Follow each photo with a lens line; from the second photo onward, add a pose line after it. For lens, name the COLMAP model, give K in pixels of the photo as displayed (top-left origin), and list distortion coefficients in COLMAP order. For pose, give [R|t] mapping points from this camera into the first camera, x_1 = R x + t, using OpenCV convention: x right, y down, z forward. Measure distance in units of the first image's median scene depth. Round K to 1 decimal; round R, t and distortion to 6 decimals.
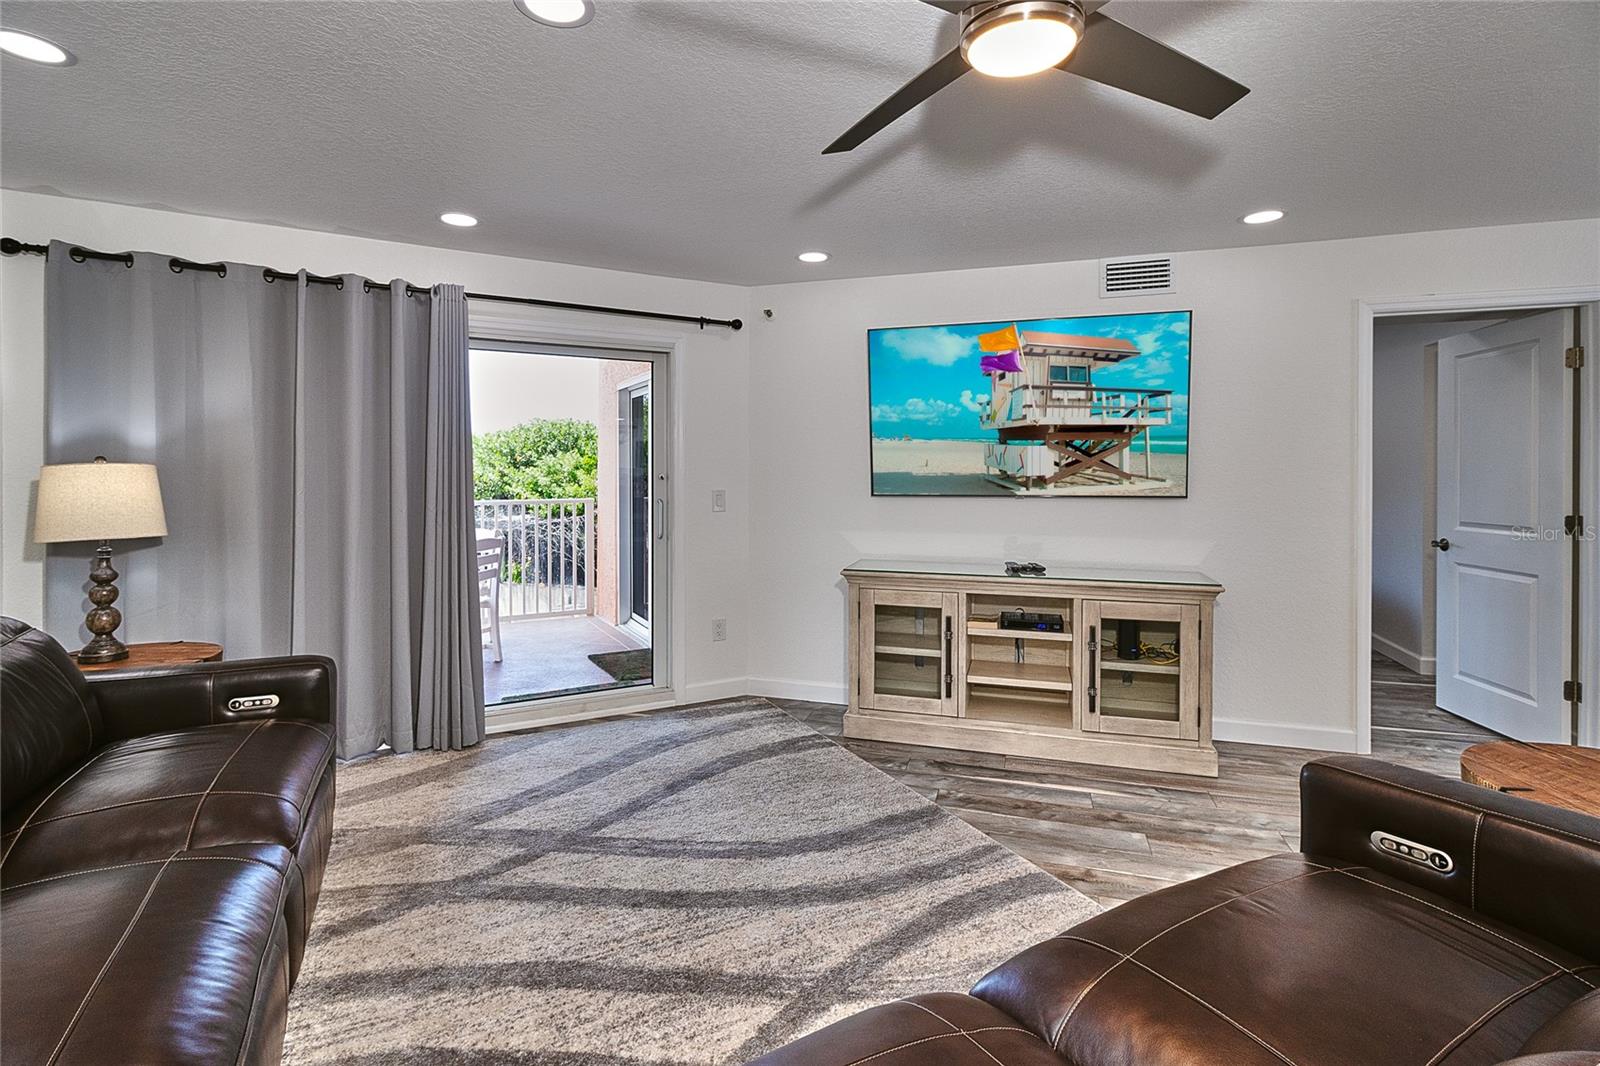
lens RADIAL K [[754.6, 0, 799.7], [0, 754.6, 475.6], [0, 0, 1]] dist [0.003323, -0.000069]
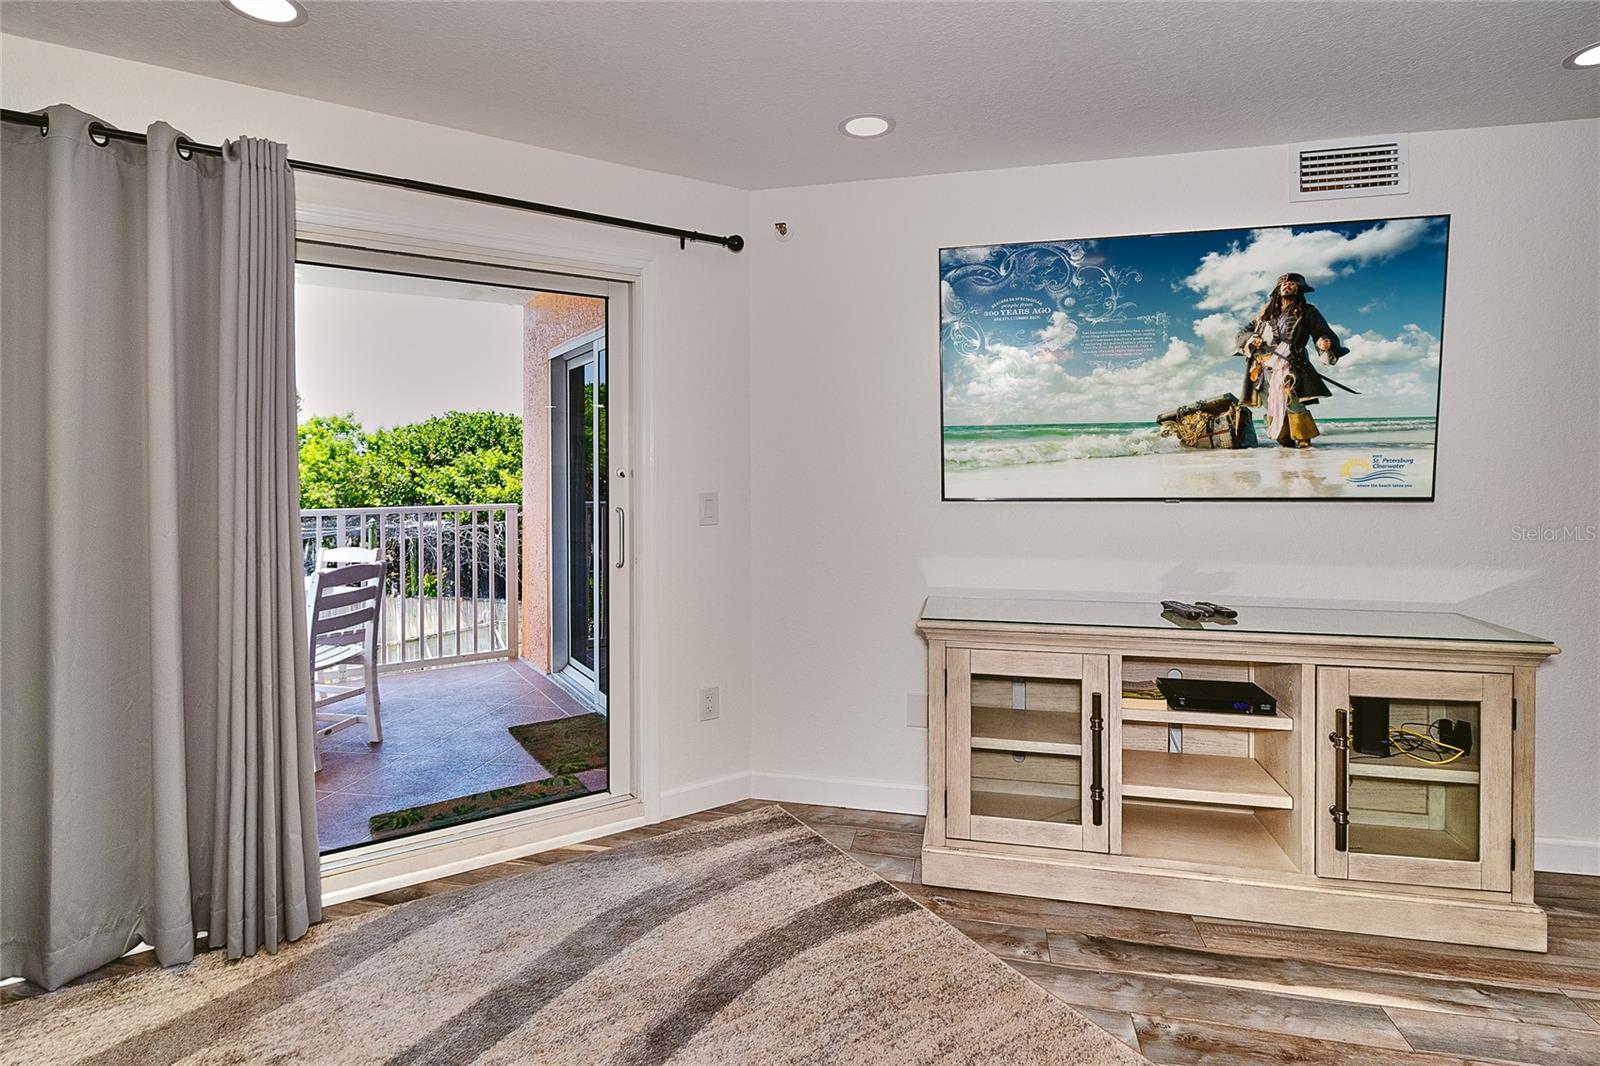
lens RADIAL K [[805.7, 0, 800.8], [0, 805.7, 466.5], [0, 0, 1]] dist [0.000822, -0.000776]
pose [[0.997518, -0.005291, 0.070211, -0.089881], [0.005929, 0.999943, -0.008882, 0.003130], [-0.070160, 0.009276, 0.997493, 0.341862]]
